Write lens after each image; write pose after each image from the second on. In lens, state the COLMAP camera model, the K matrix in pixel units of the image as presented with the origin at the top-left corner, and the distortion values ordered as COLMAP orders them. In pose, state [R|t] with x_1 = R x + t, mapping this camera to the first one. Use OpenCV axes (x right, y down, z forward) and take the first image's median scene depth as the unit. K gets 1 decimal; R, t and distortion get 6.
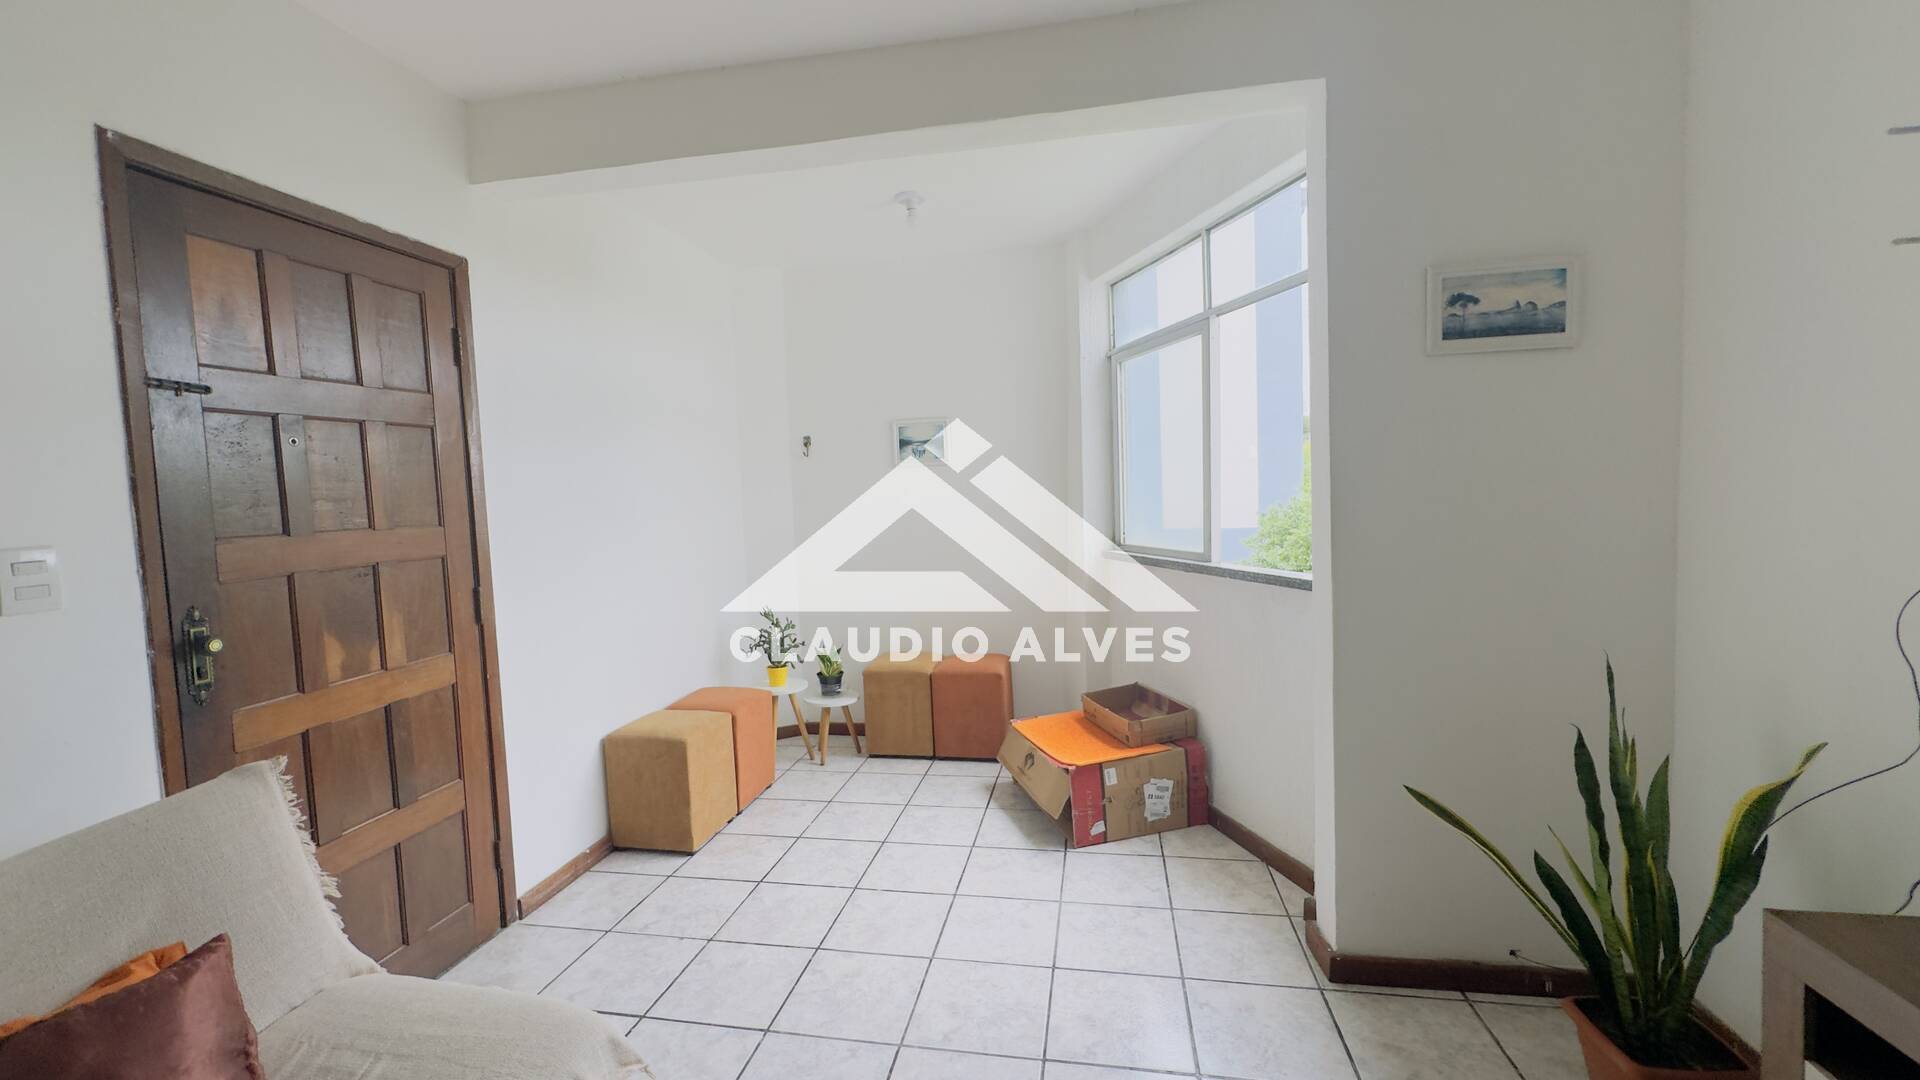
lens RADIAL K [[761.0, 0, 958.5], [0, 761.0, 539.4], [0, 0, 1]] dist [-0.002612, 0.000079]
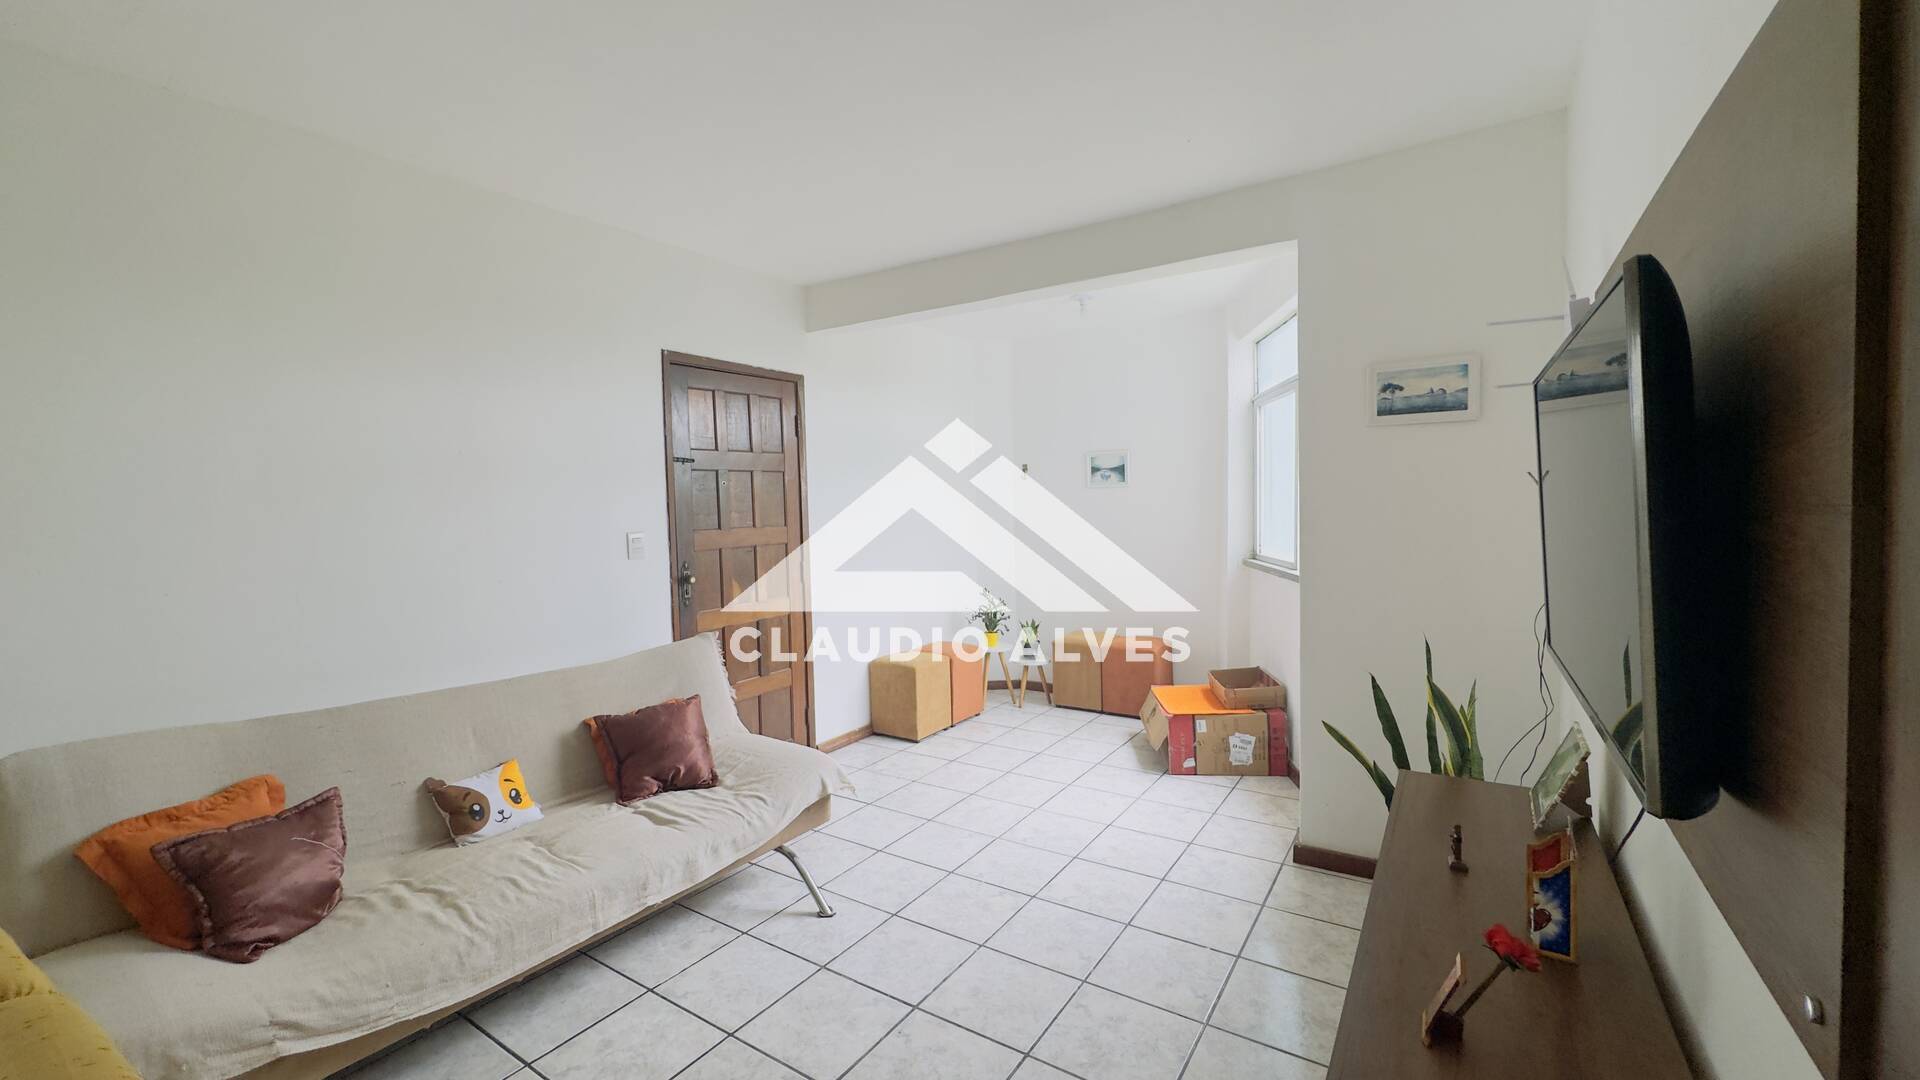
lens RADIAL K [[761.0, 0, 959.2], [0, 761.0, 541.5], [0, 0, 1]] dist [-0.002612, 0.000079]
pose [[0.923612, 0.035509, -0.381681, 0.409185], [-0.036377, 0.999326, 0.004943, -0.005502], [0.381599, 0.009319, 0.924281, -0.536418]]
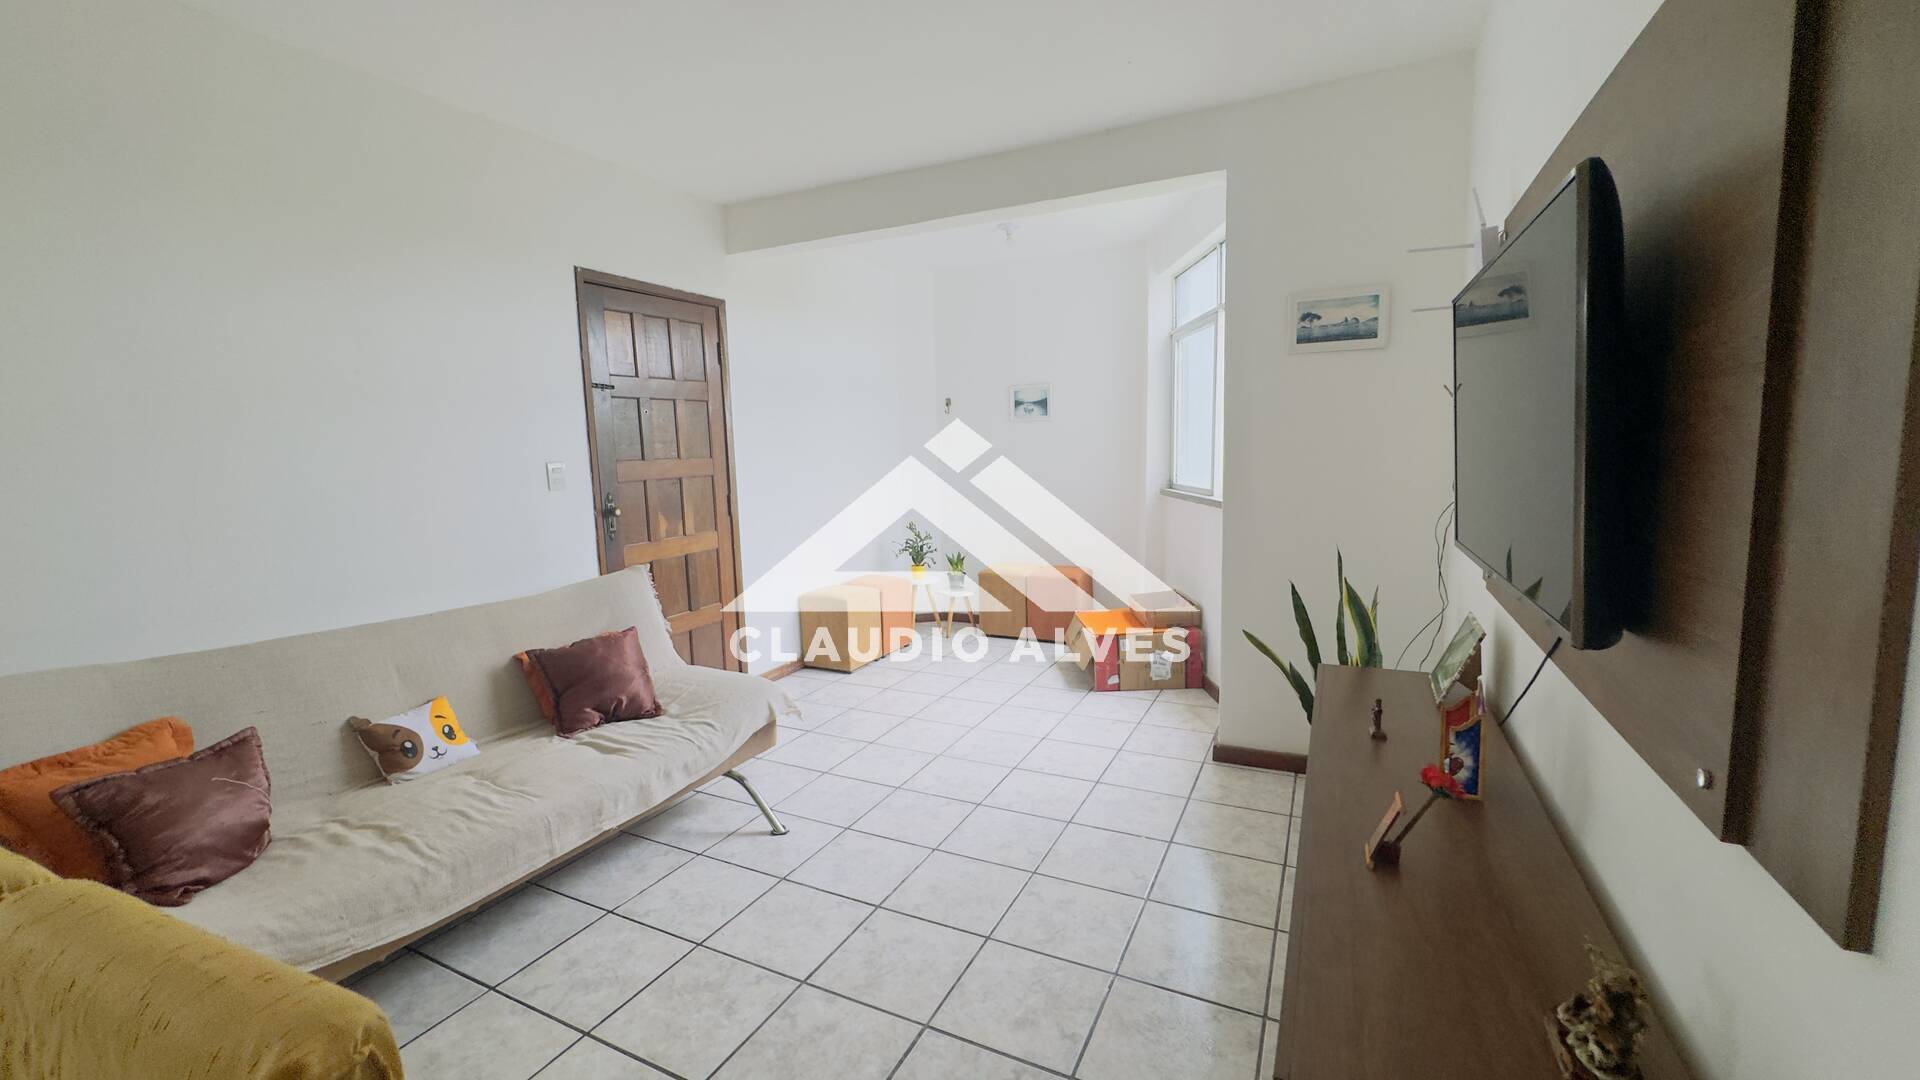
lens RADIAL K [[761.0, 0, 959.5], [0, 761.0, 541.3], [0, 0, 1]] dist [-0.002612, 0.000079]
pose [[0.963594, 0.045594, -0.263455, 0.358487], [-0.027044, 0.996920, 0.073616, 0.030863], [0.266000, -0.063811, 0.961859, -0.574299]]
